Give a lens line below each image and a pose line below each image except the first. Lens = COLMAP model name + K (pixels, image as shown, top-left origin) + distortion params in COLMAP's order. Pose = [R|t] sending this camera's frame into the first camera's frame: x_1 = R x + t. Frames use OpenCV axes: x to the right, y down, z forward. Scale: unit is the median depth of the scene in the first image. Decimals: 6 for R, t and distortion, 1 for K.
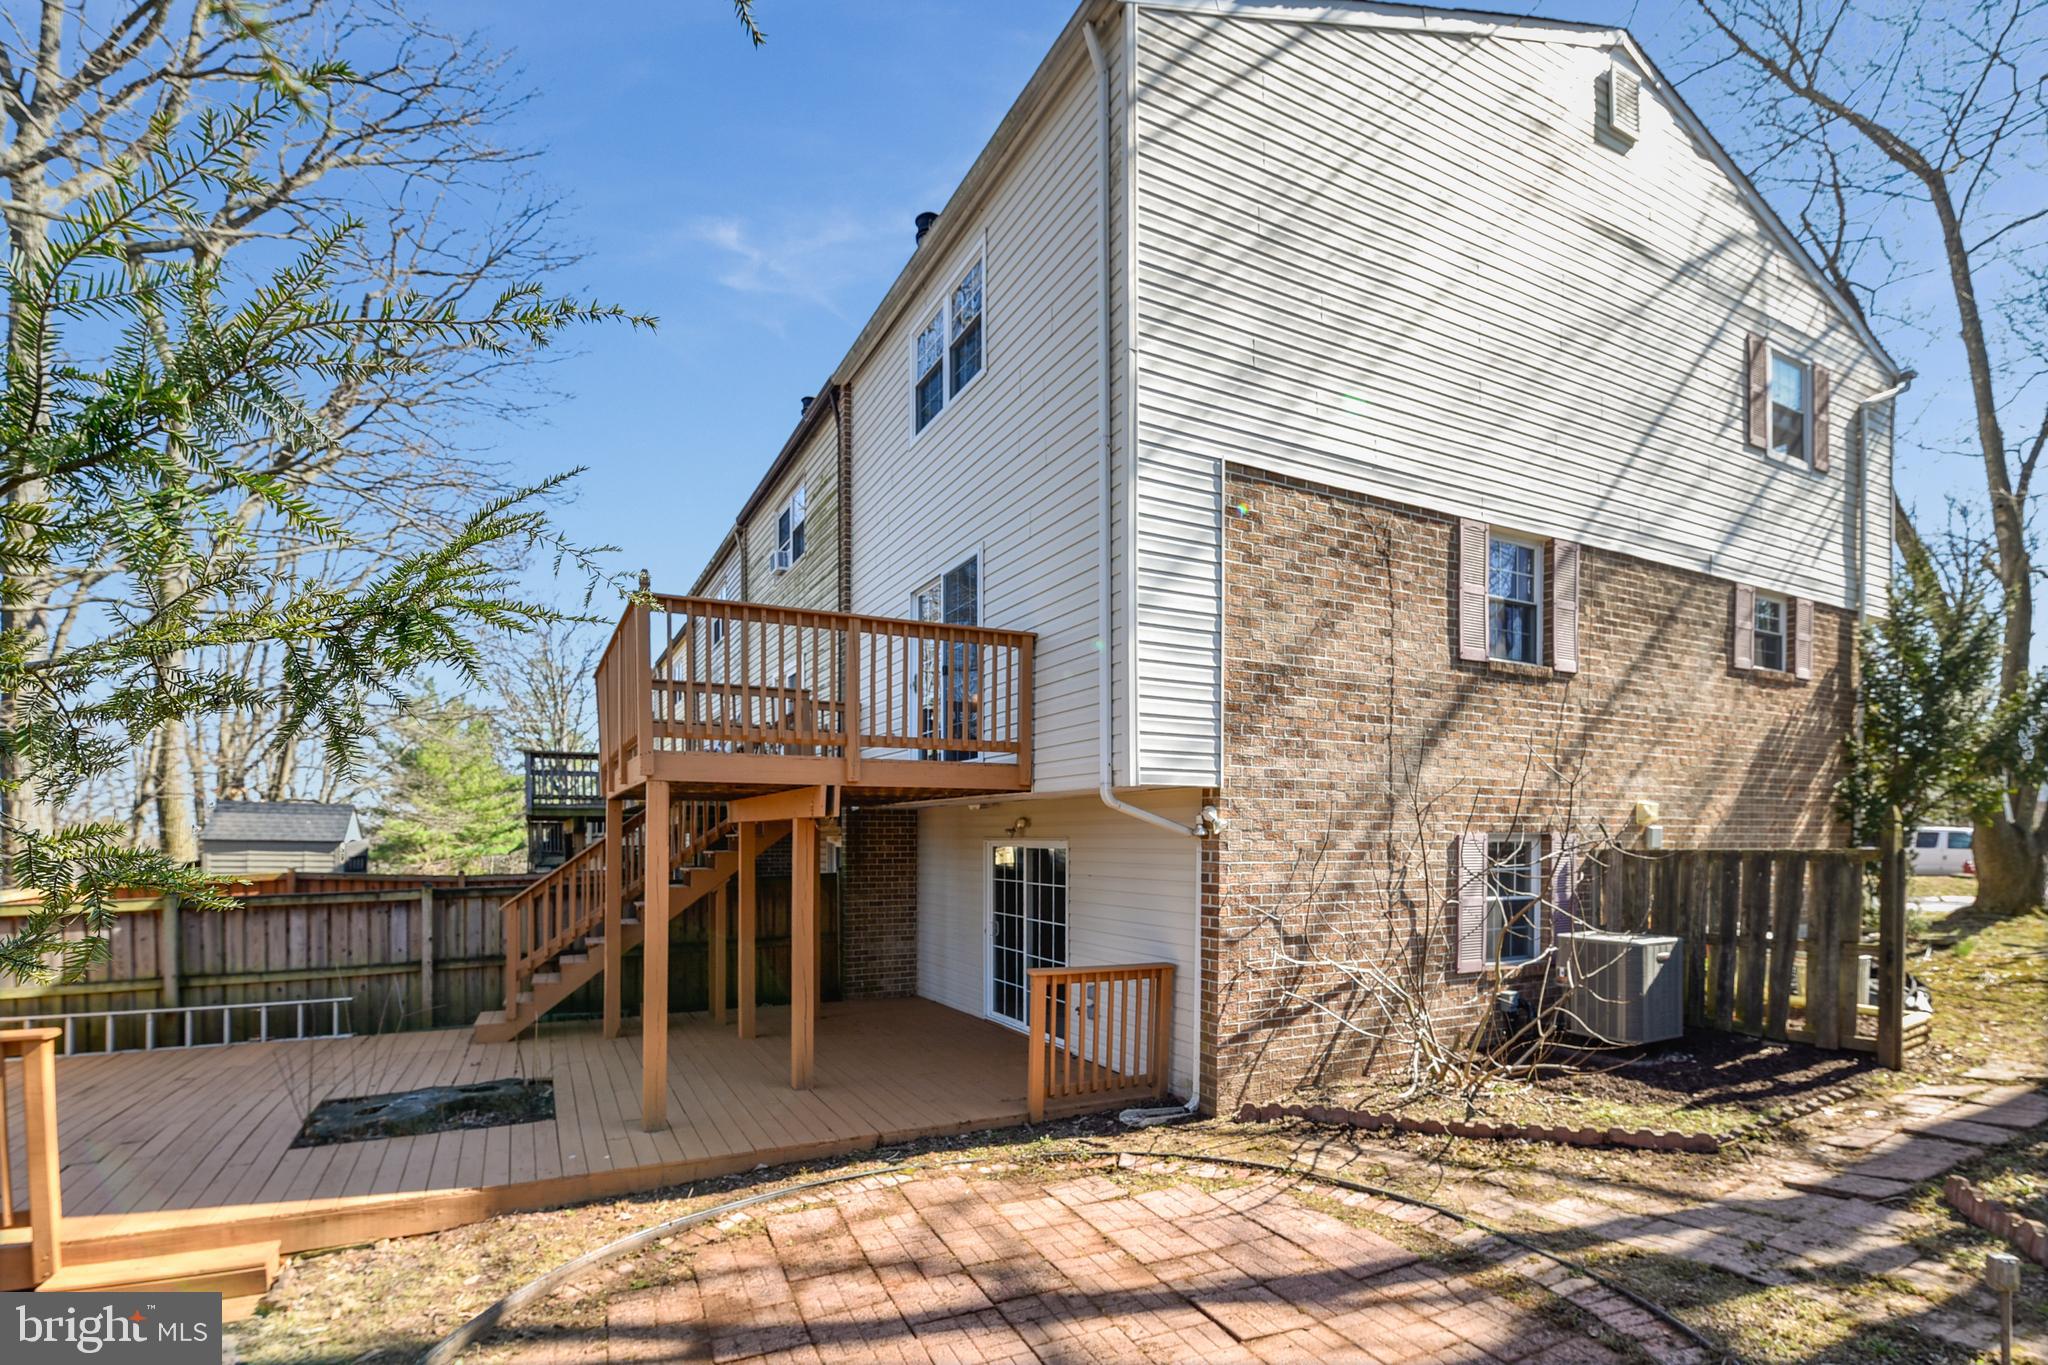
lens RADIAL K [[951.7, 0, 1013.9], [0, 951.7, 866.2], [0, 0, 1]] dist [-0.000749, -0.013839]
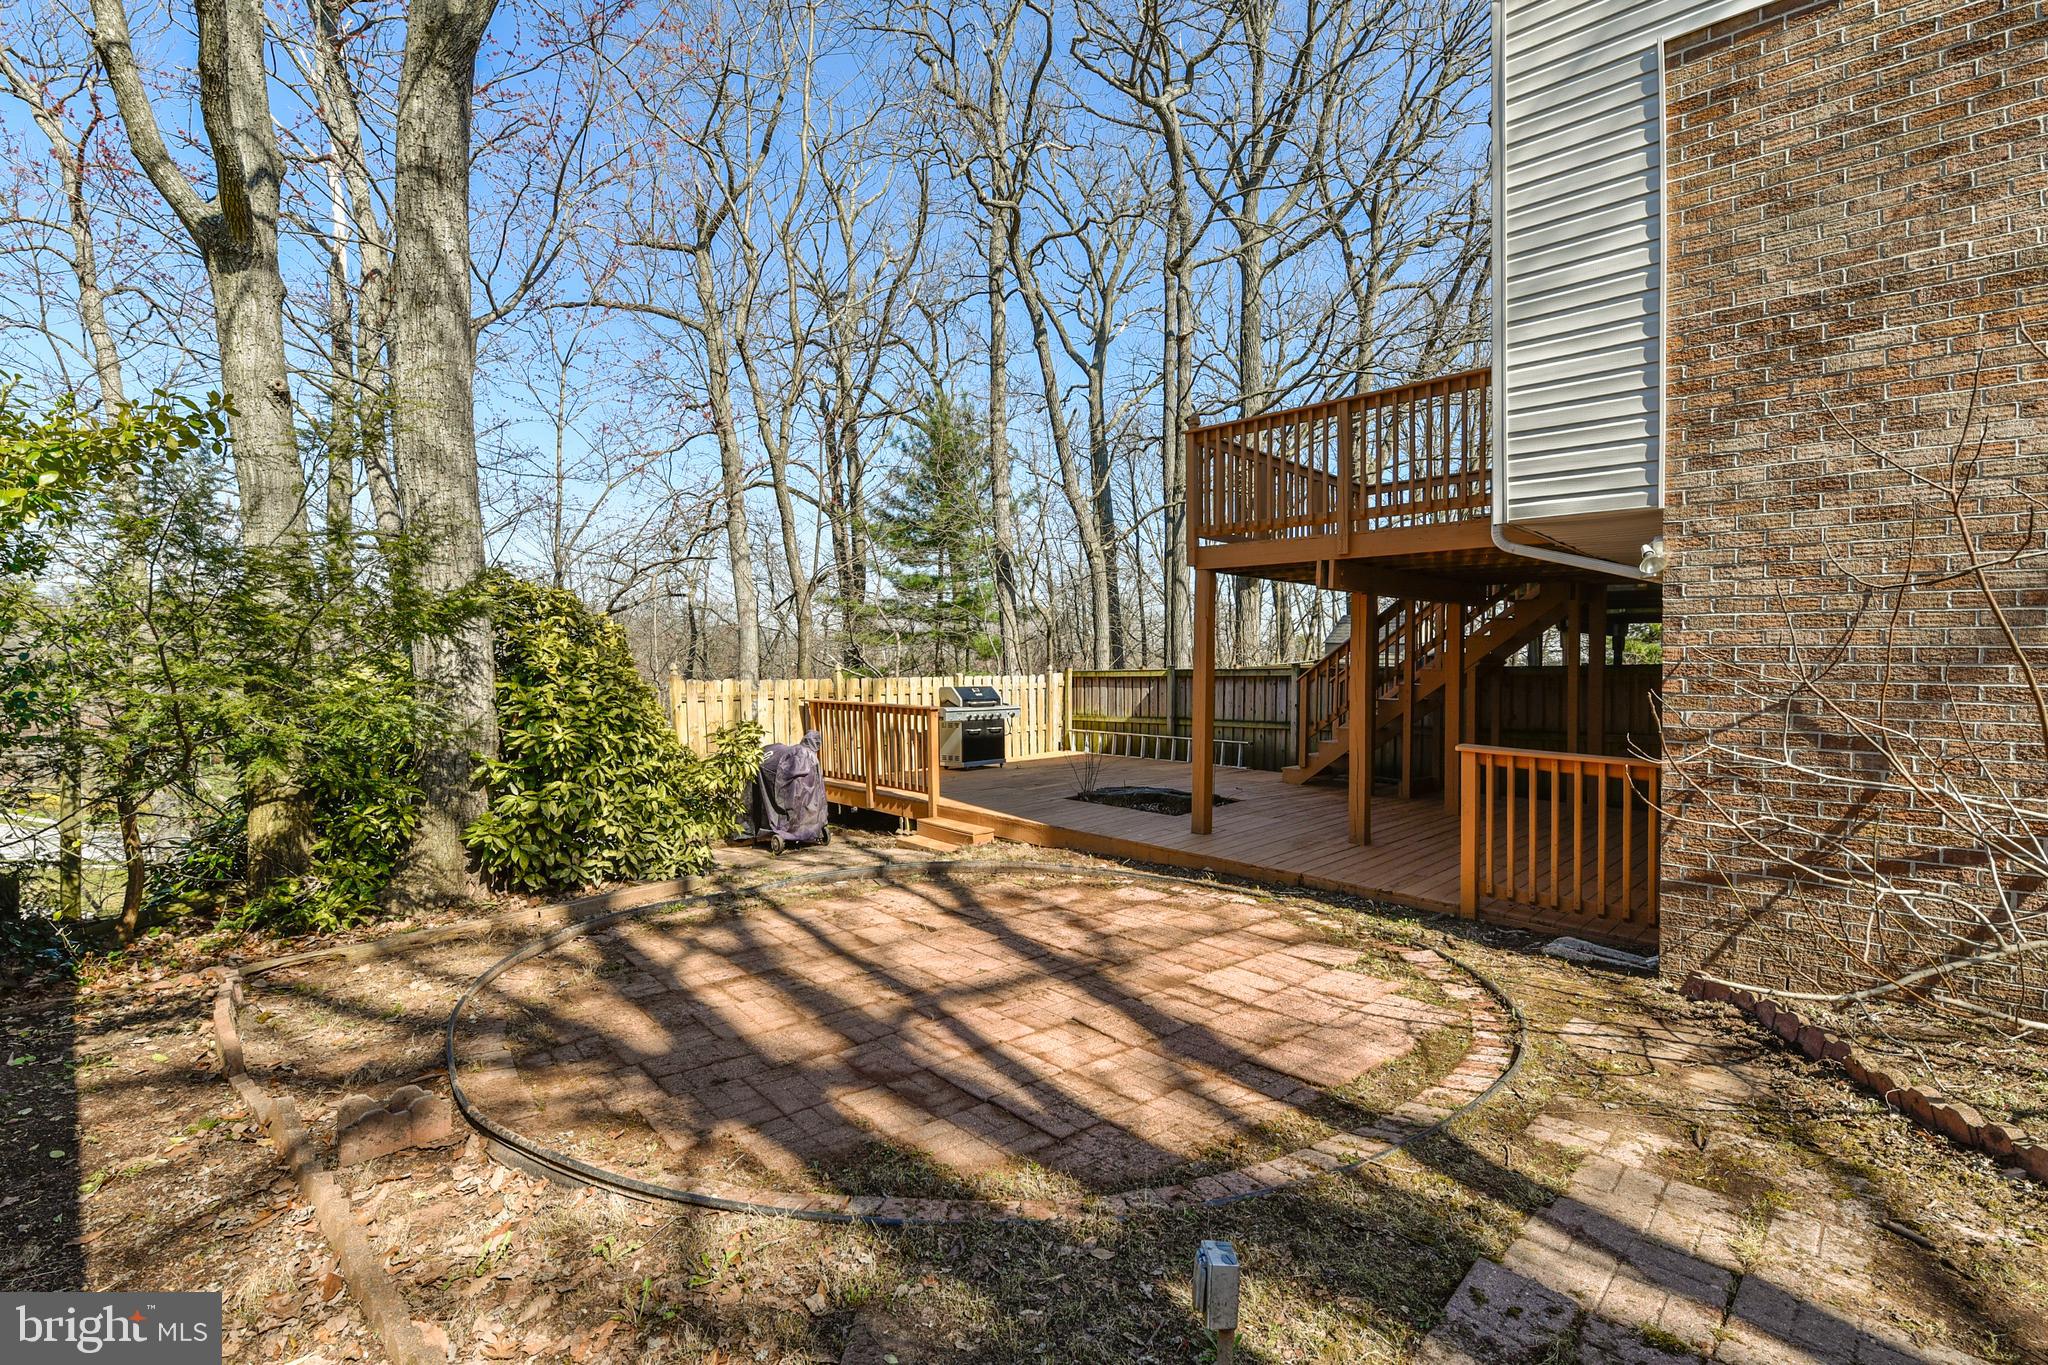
lens RADIAL K [[911.4, 0, 1024.0], [0, 911.4, 682.5], [0, 0, 1]] dist [0.000450, -0.011587]
pose [[0.310688, 0.027902, -0.950102, 0.696820], [-0.027870, 0.999407, 0.020237, 0.044385], [0.950103, 0.020193, 0.311281, 0.342024]]
